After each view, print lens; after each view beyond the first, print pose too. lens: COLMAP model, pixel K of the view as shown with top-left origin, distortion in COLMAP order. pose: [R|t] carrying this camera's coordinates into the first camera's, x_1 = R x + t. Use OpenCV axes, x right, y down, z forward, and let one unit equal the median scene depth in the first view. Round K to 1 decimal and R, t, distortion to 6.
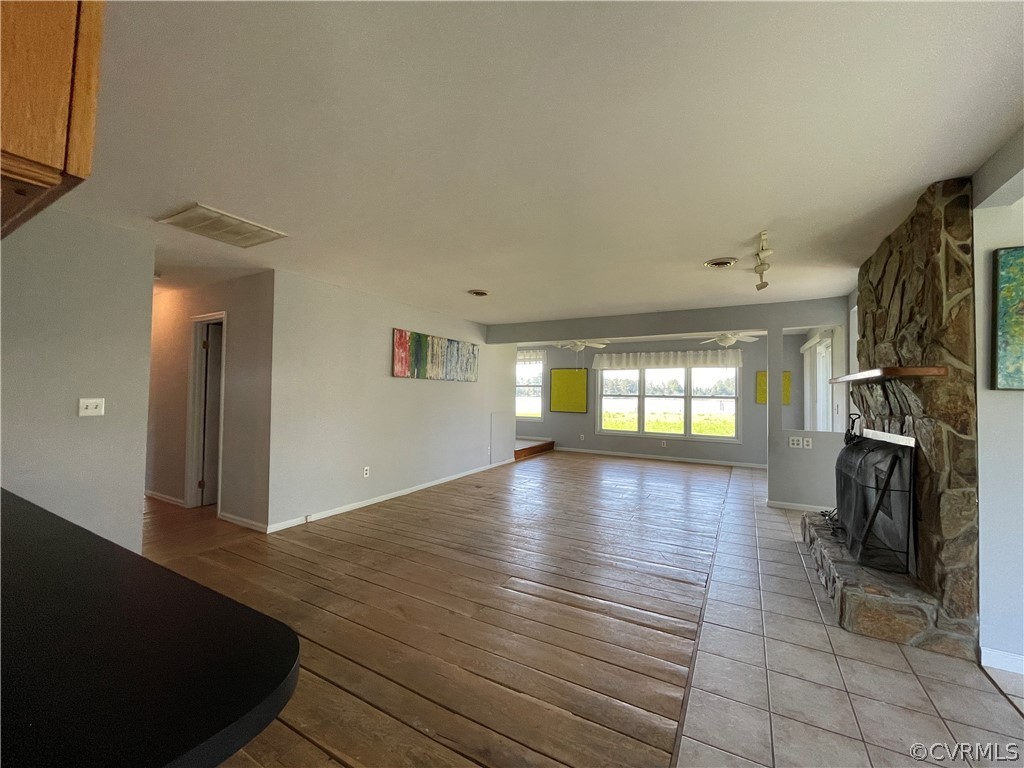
lens RADIAL K [[414.2, 0, 511.4], [0, 414.2, 382.4], [0, 0, 1]] dist [-0.004580, 0.000804]
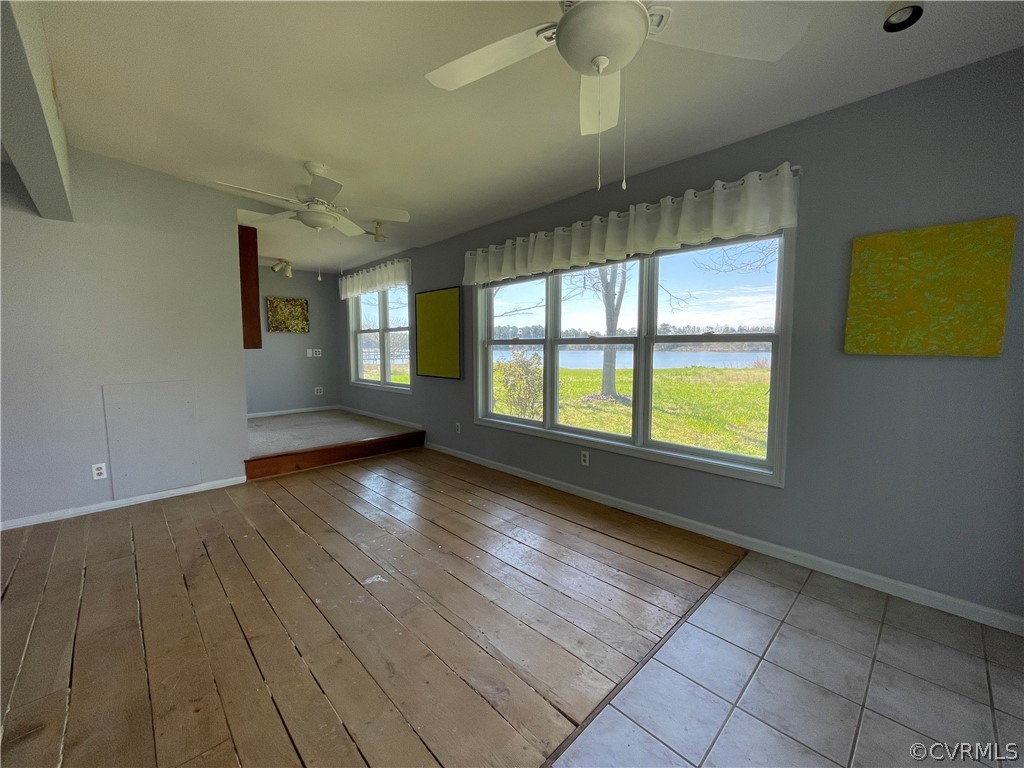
lens RADIAL K [[414.2, 0, 505.4], [0, 414.2, 389.3], [0, 0, 1]] dist [-0.004580, 0.000804]
pose [[0.964759, 0.010863, -0.262911, 0.495209], [0.021129, 0.992723, 0.118549, 0.039061], [0.262286, -0.119927, 0.957509, 0.744278]]
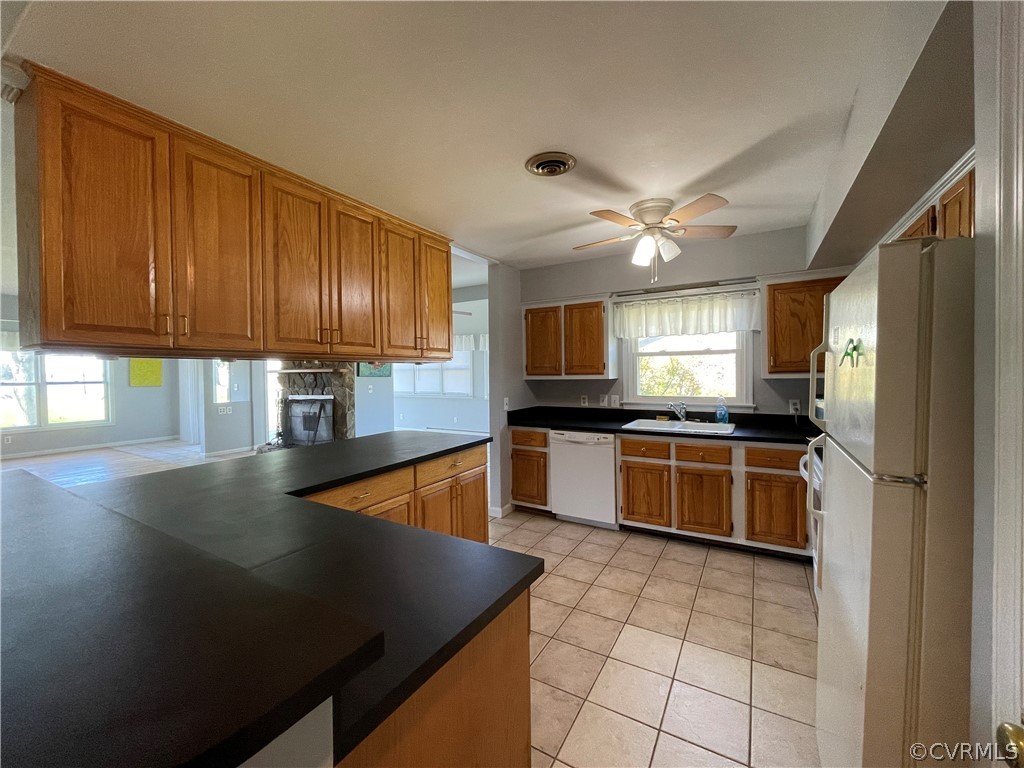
lens RADIAL K [[414.2, 0, 515.0], [0, 414.2, 381.9], [0, 0, 1]] dist [-0.004580, 0.000804]
pose [[0.013104, -0.040207, 0.999105, -0.567982], [-0.014817, 0.999074, 0.040401, -0.025424], [-0.999804, -0.015333, 0.012496, -0.061946]]
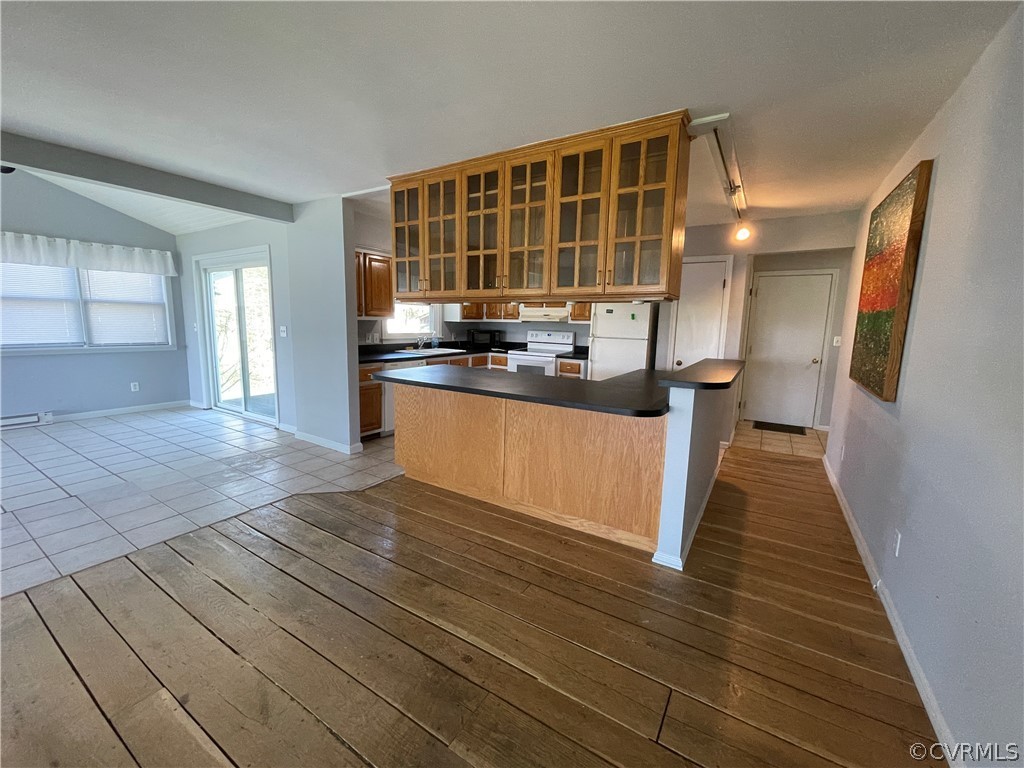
lens RADIAL K [[414.2, 0, 514.6], [0, 414.2, 381.5], [0, 0, 1]] dist [-0.004580, 0.000804]
pose [[-0.998789, -0.044588, 0.020794, -0.222161], [-0.041893, 0.992396, 0.115741, 0.006237], [-0.025797, 0.114730, -0.993062, 0.572344]]
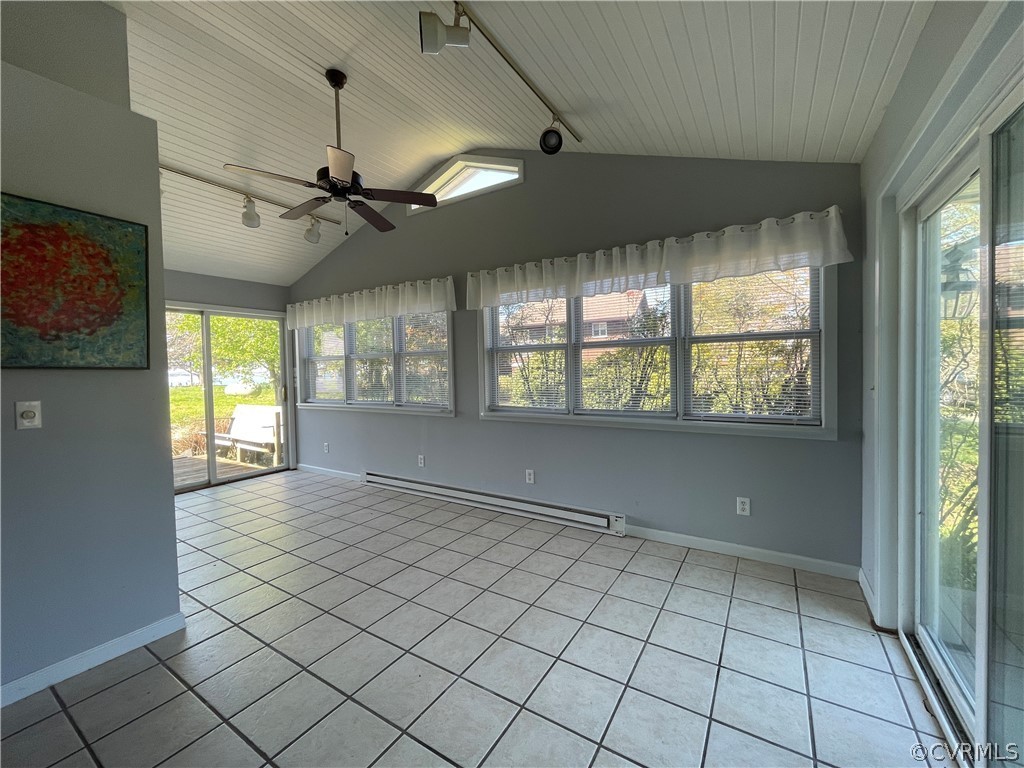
lens RADIAL K [[414.2, 0, 516.6], [0, 414.2, 379.3], [0, 0, 1]] dist [-0.004580, 0.000804]
pose [[0.037700, -0.042516, 0.998384, 0.147431], [-0.001284, 0.999092, 0.042595, 0.002285], [-0.999288, -0.002888, 0.037611, -0.024978]]
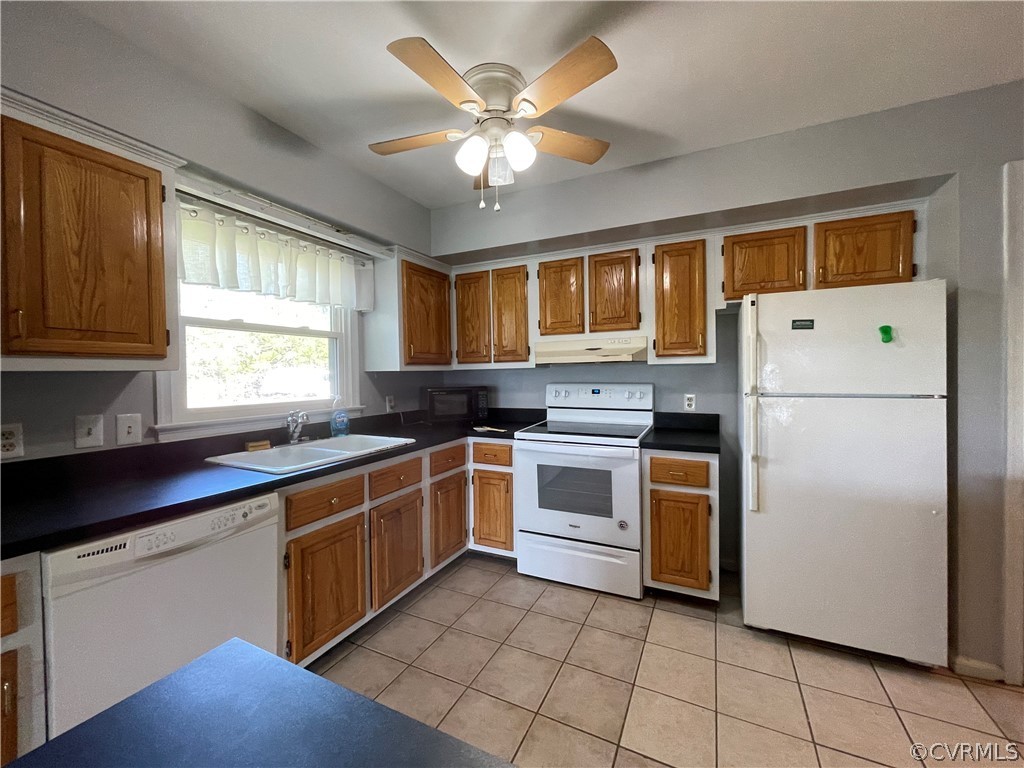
lens RADIAL K [[414.2, 0, 511.4], [0, 414.2, 380.1], [0, 0, 1]] dist [-0.004580, 0.000804]
pose [[-0.997701, -0.001151, -0.067760, -0.157408], [-0.000109, 0.999882, -0.015384, 0.001310], [0.067770, -0.015342, -0.997583, 0.062236]]
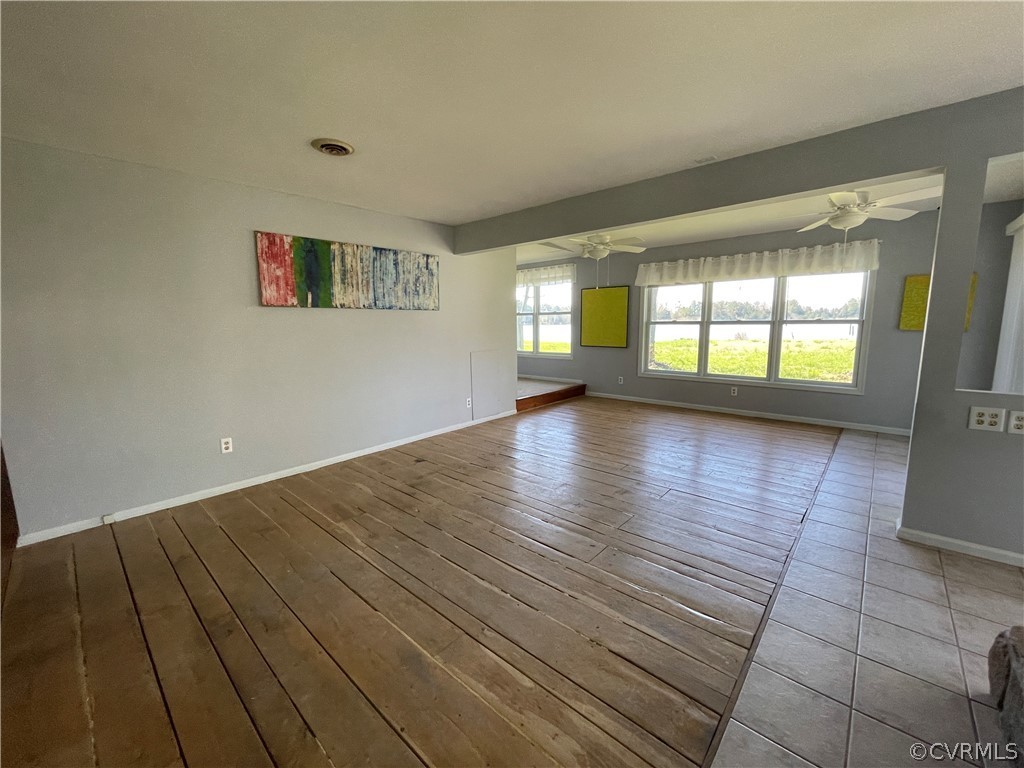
lens RADIAL K [[414.2, 0, 509.6], [0, 414.2, 381.3], [0, 0, 1]] dist [-0.004580, 0.000804]
pose [[0.975837, 0.003445, -0.218474, 0.190242], [0.033038, 0.986054, 0.163114, 0.007856], [0.215989, -0.166390, 0.962114, 0.318887]]
